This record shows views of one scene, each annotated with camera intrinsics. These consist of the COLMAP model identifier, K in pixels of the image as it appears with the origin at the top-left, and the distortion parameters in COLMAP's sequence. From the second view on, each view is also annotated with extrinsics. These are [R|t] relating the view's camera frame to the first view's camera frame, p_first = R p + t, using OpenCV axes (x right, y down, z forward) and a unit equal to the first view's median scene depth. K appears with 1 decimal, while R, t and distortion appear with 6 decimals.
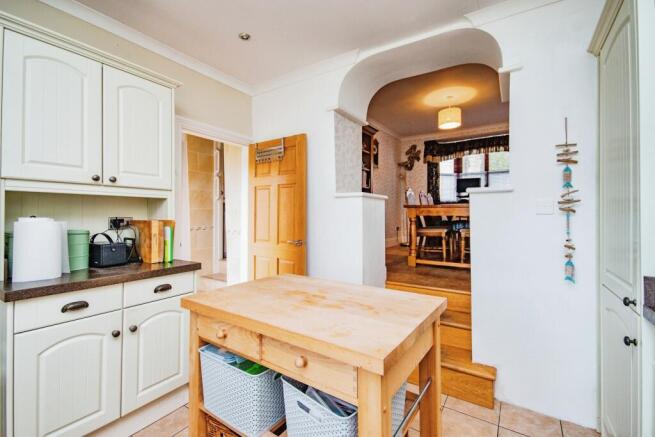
lens RADIAL K [[288.3, 0, 327.6], [0, 288.3, 217.5], [0, 0, 1]] dist [0.021189, 0.000150]
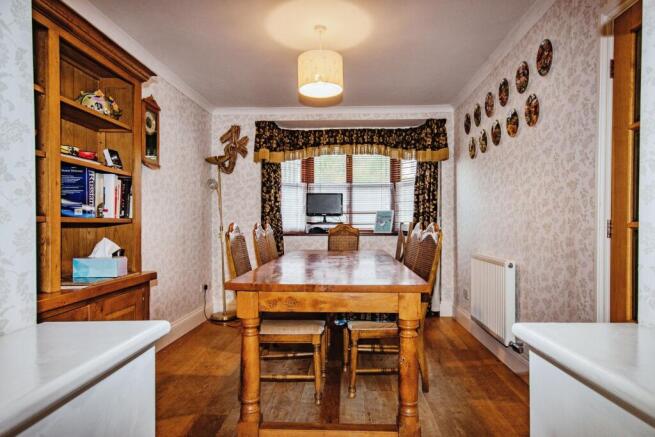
lens RADIAL K [[384.3, 0, 329.5], [0, 384.3, 224.4], [0, 0, 1]] dist [-0.000805, 0.000163]
pose [[0.849395, -0.004114, 0.527741, 0.076595], [0.006516, 0.999975, -0.002693, -0.070051], [-0.527717, 0.005726, 0.849401, 0.327616]]
